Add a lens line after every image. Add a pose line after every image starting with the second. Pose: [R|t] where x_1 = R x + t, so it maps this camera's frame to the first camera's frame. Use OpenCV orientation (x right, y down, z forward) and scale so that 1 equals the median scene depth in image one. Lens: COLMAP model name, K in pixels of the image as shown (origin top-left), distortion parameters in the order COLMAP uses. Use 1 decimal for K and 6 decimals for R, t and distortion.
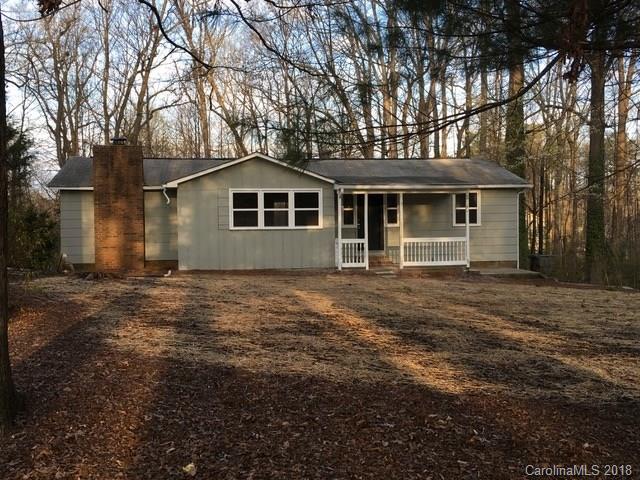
lens RADIAL K [[709.5, 0, 317.9], [0, 709.5, 239.7], [0, 0, 1]] dist [0.017827, 0.000000]
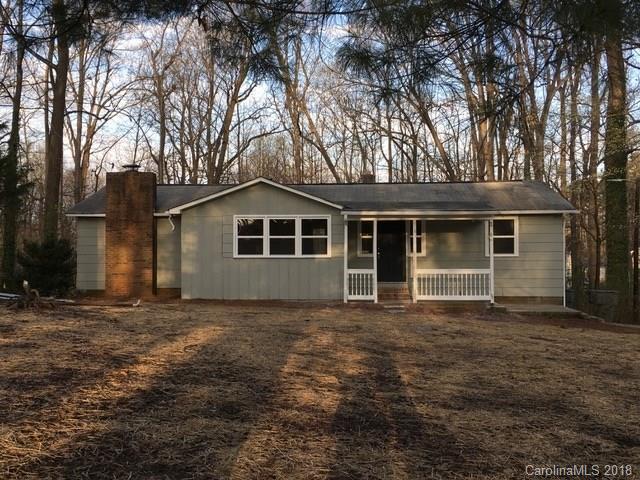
lens RADIAL K [[709.5, 0, 321.1], [0, 709.5, 239.8], [0, 0, 1]] dist [0.017827, 0.000000]
pose [[0.977118, 0.005725, -0.212622, 0.193569], [-0.013787, 0.999240, -0.036451, -0.005079], [0.212251, 0.038548, 0.976454, 0.085257]]
